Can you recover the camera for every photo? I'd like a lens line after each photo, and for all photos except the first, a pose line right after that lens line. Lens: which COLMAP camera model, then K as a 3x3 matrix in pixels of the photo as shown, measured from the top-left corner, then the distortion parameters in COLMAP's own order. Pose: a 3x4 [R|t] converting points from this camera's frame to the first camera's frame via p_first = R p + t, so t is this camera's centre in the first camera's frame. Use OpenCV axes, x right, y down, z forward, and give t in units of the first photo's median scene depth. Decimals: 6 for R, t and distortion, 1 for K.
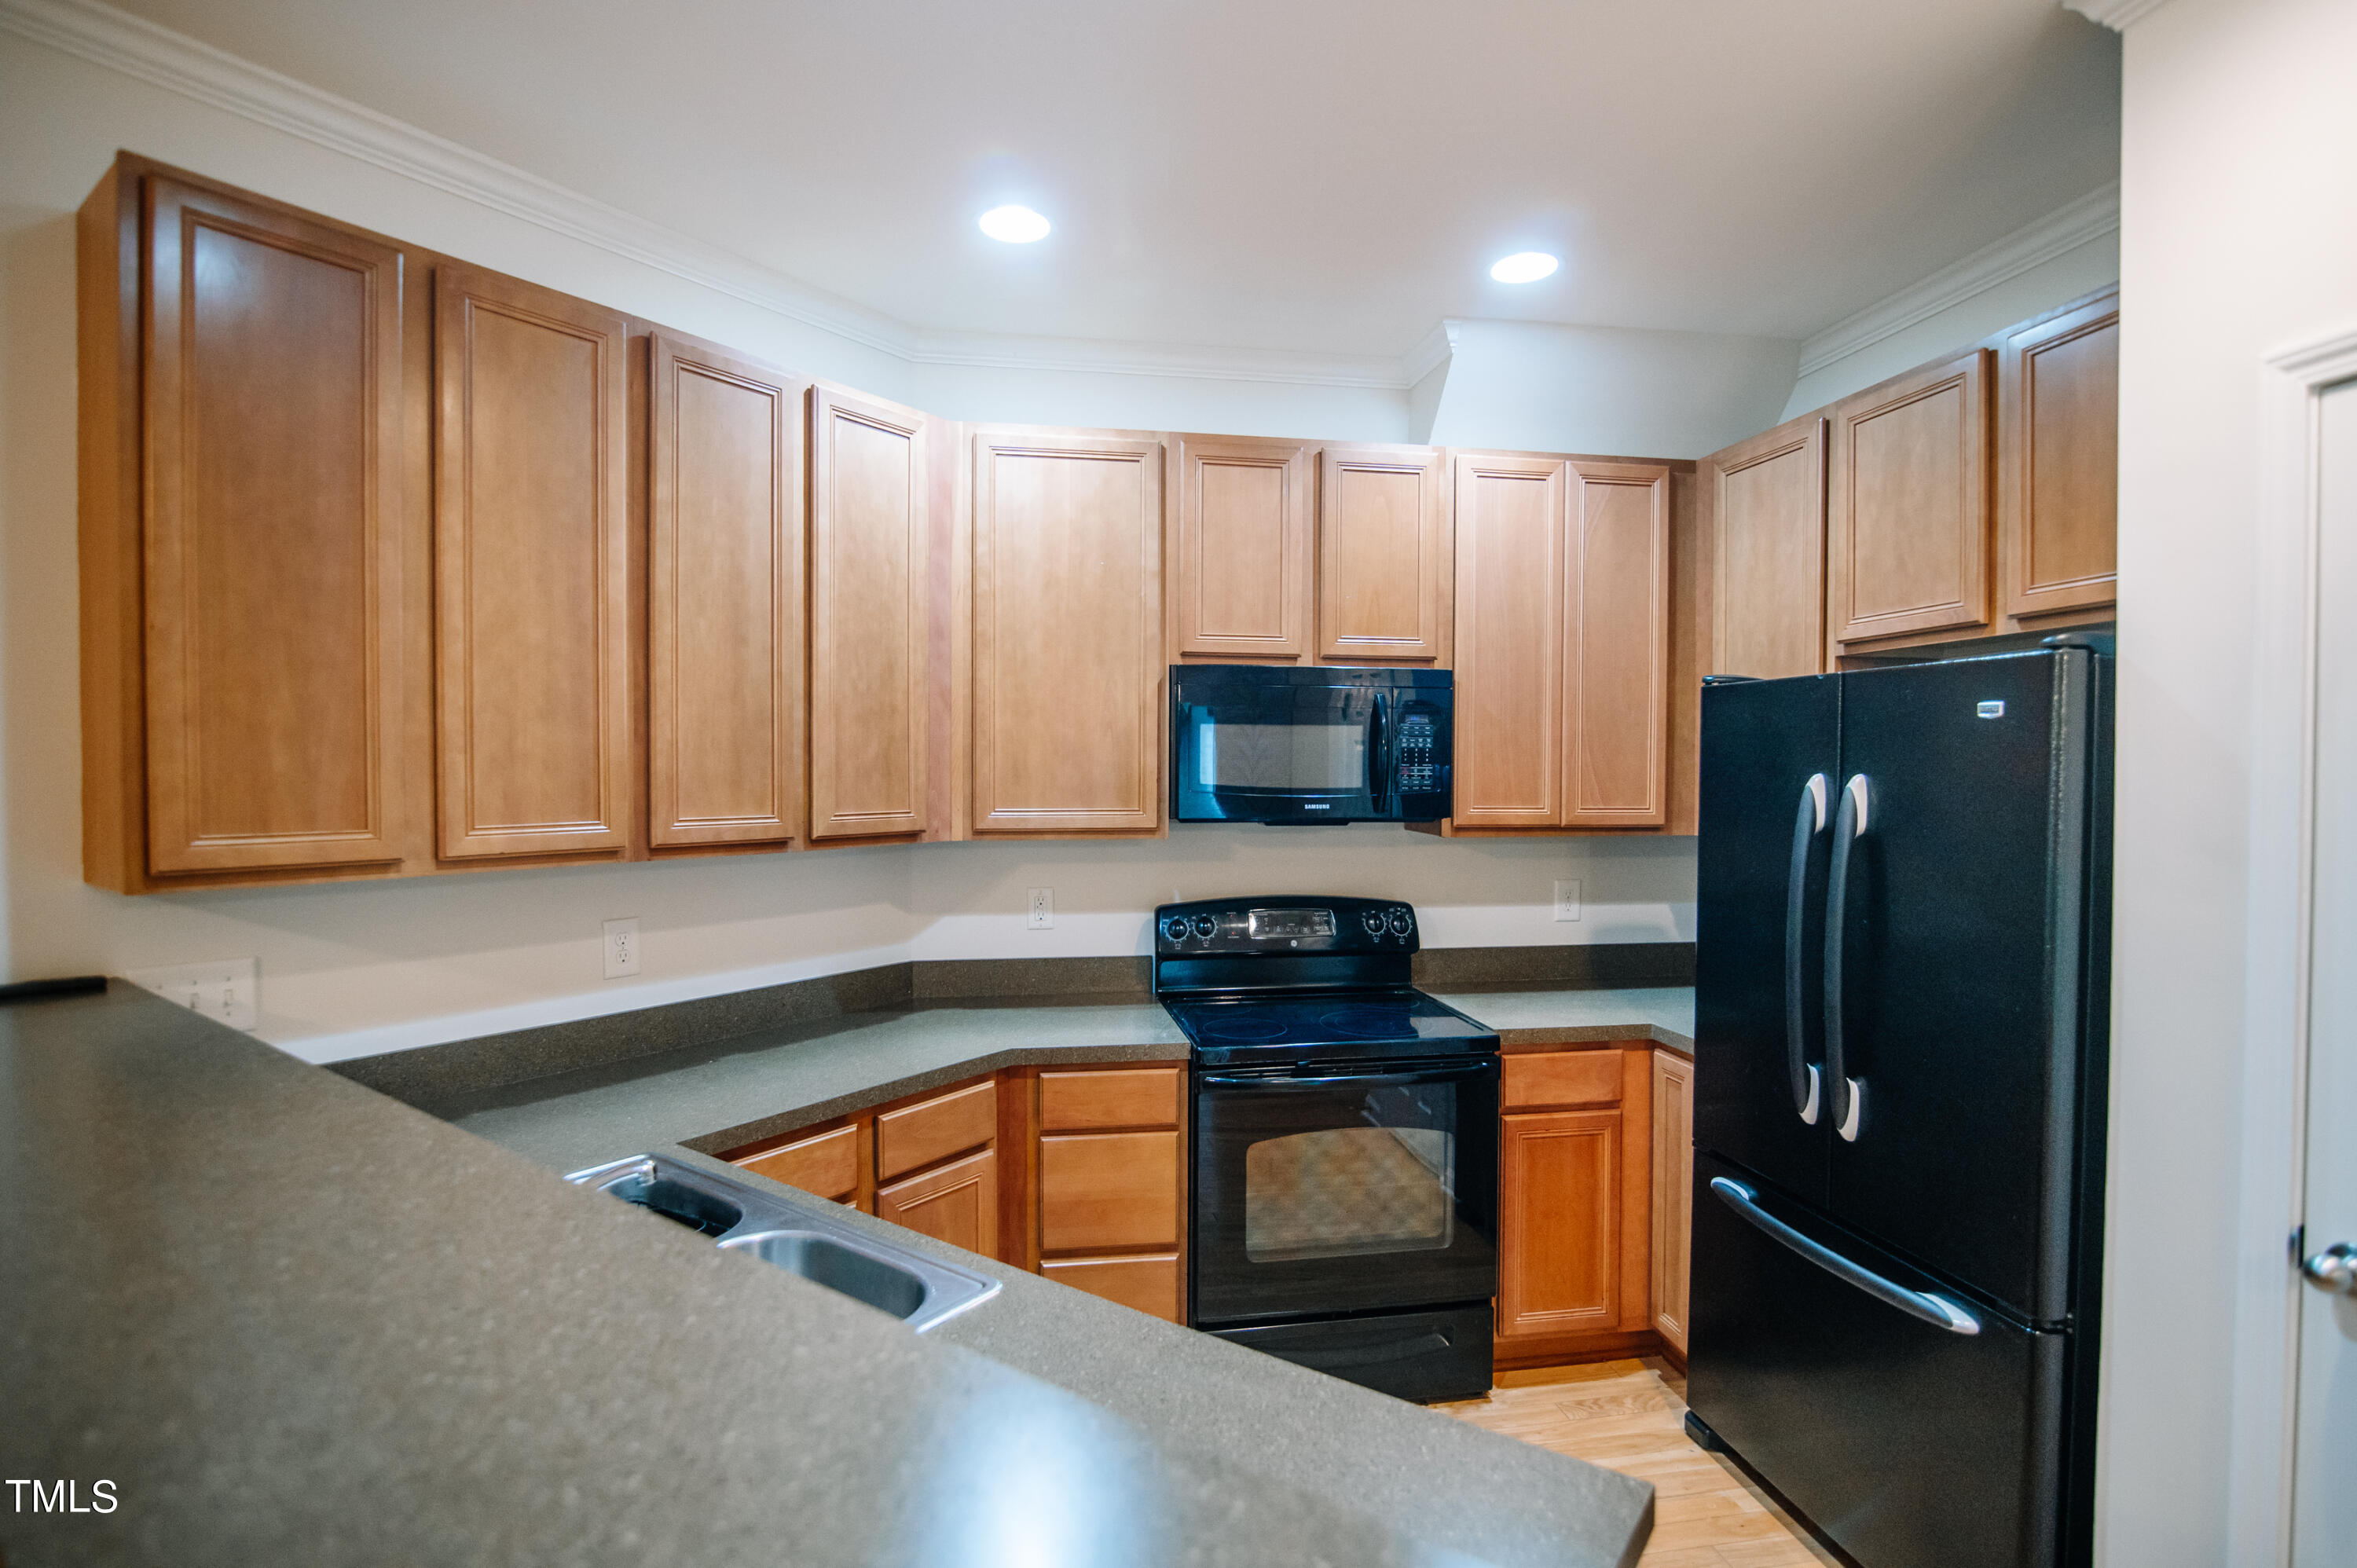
lens RADIAL K [[1146.8, 0, 1174.1], [0, 1146.8, 777.6], [0, 0, 1]] dist [-0.024331, 0.000354]
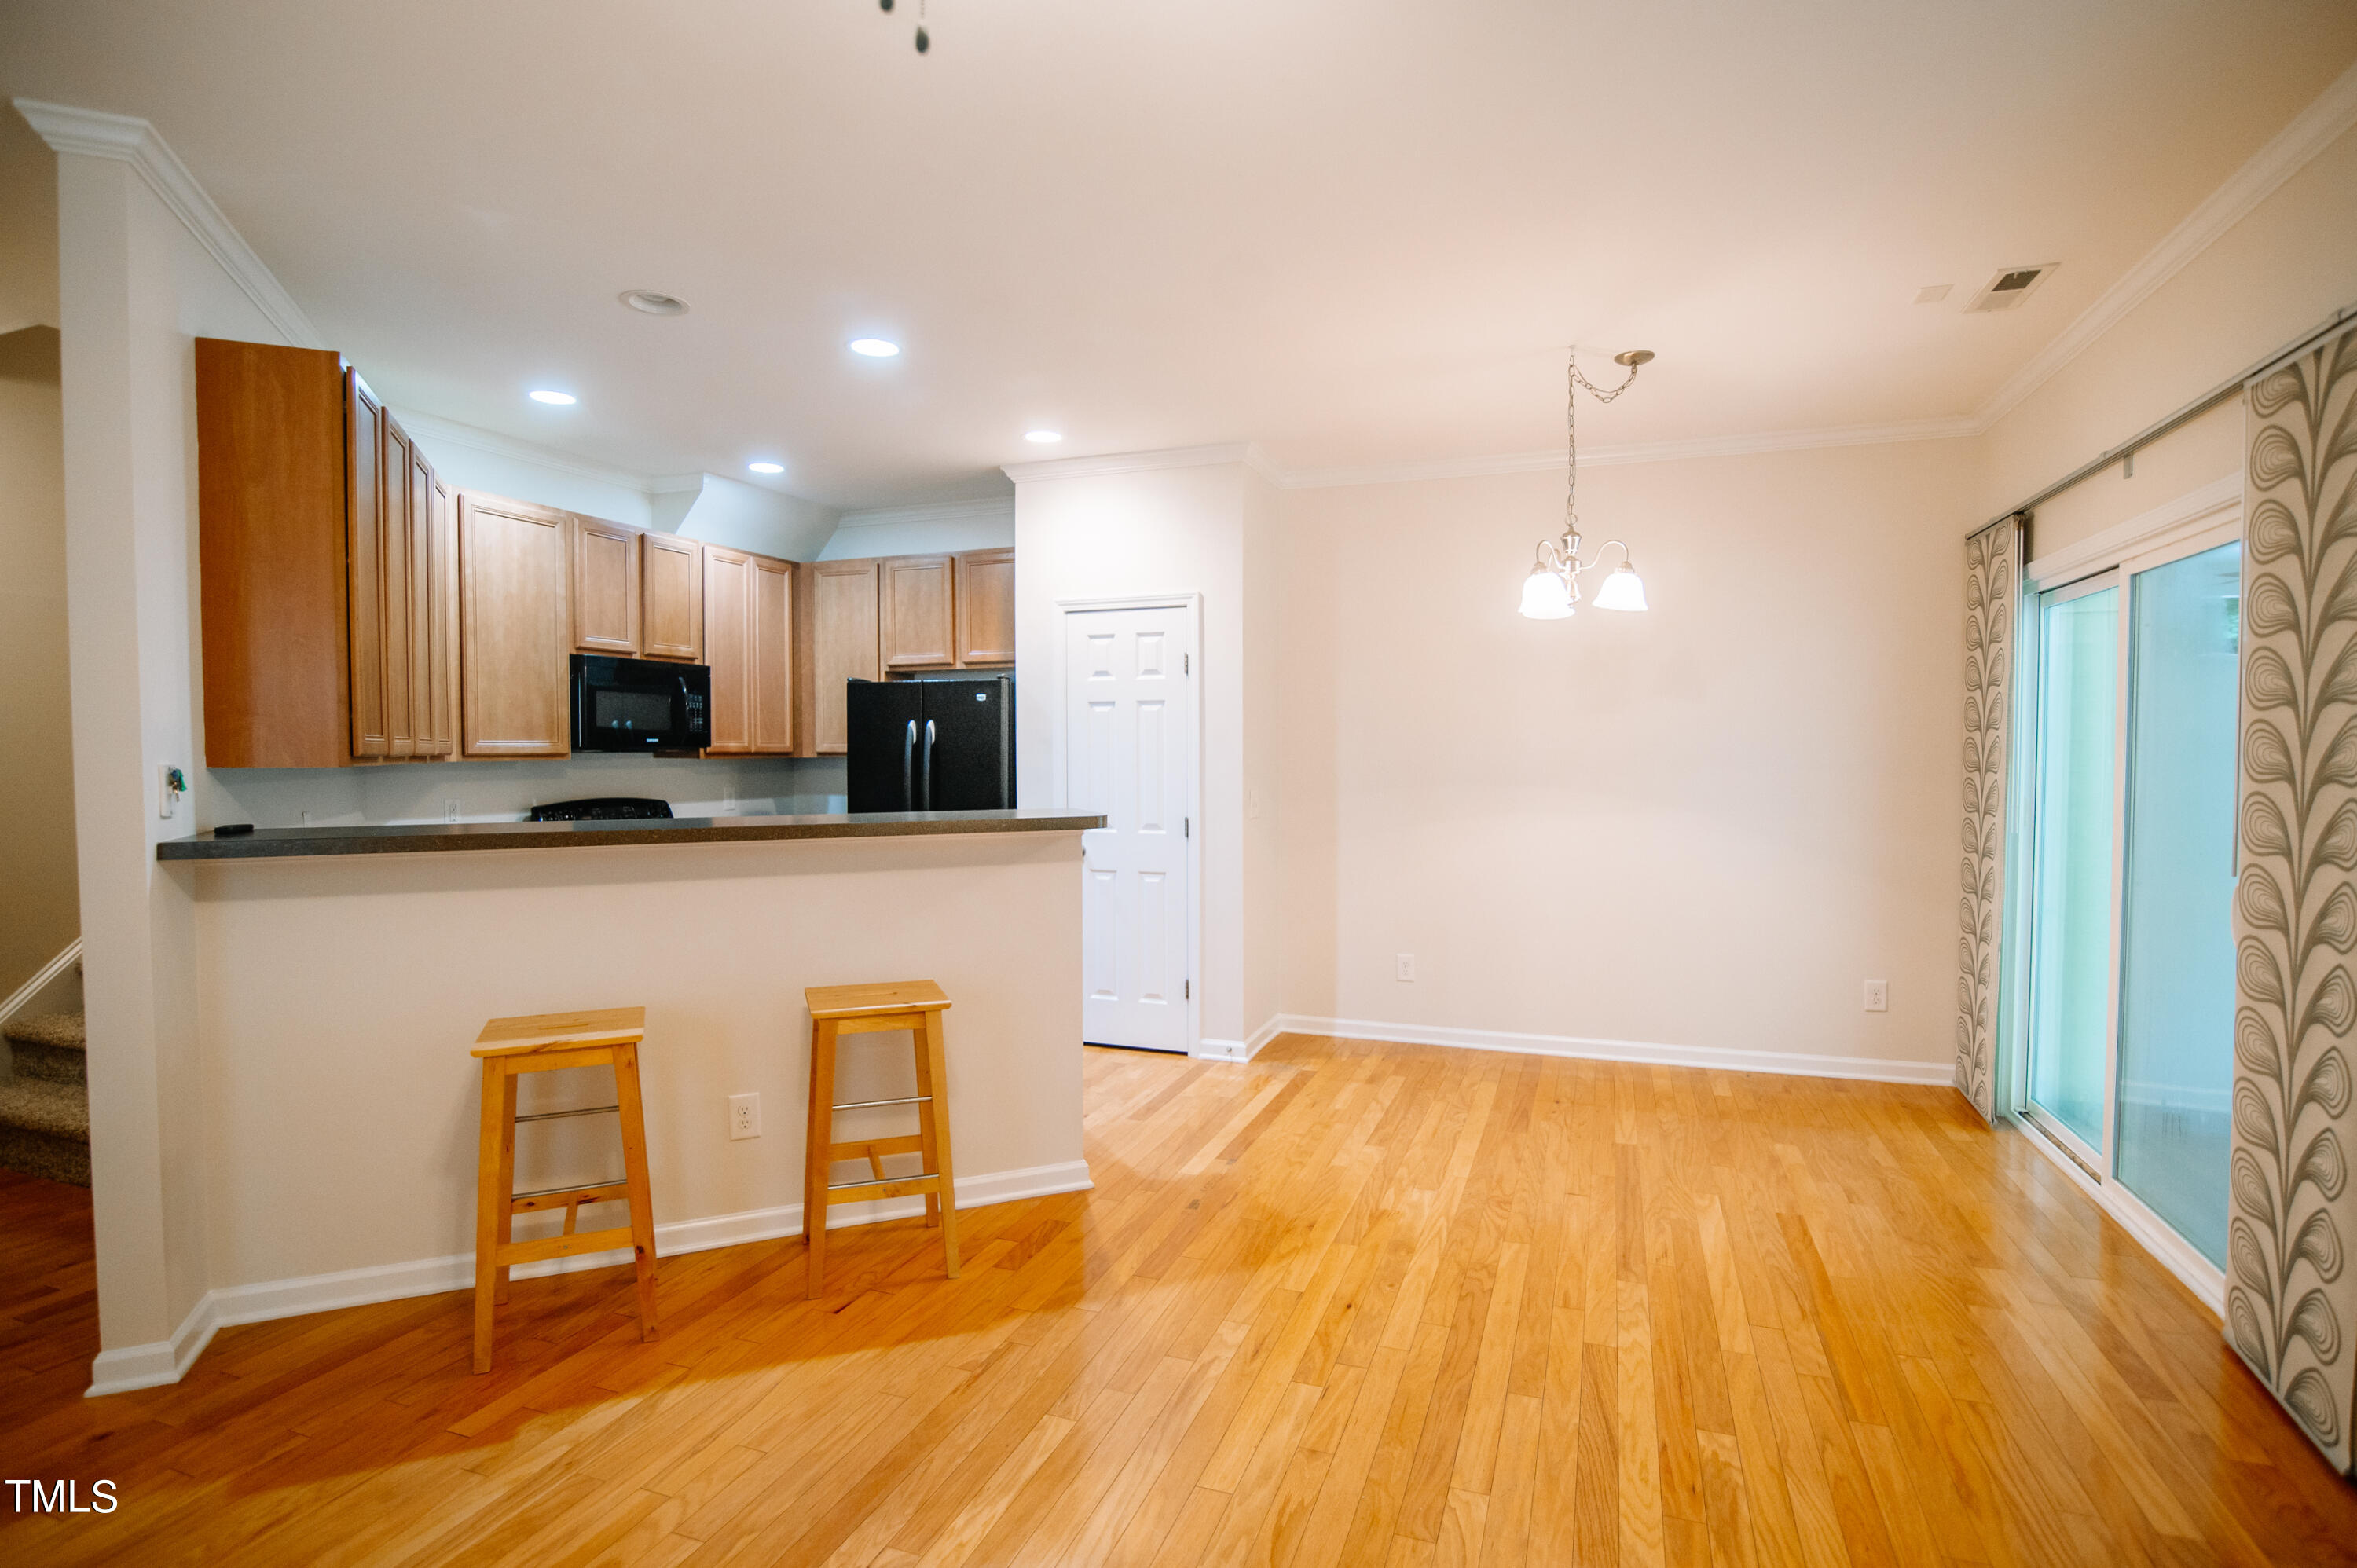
lens RADIAL K [[1146.8, 0, 1172.9], [0, 1146.8, 782.8], [0, 0, 1]] dist [-0.024331, 0.000354]
pose [[0.509481, -0.028763, 0.860001, -0.982203], [0.012903, 0.999584, 0.025787, 0.056394], [-0.860385, -0.002042, 0.509641, -0.579356]]
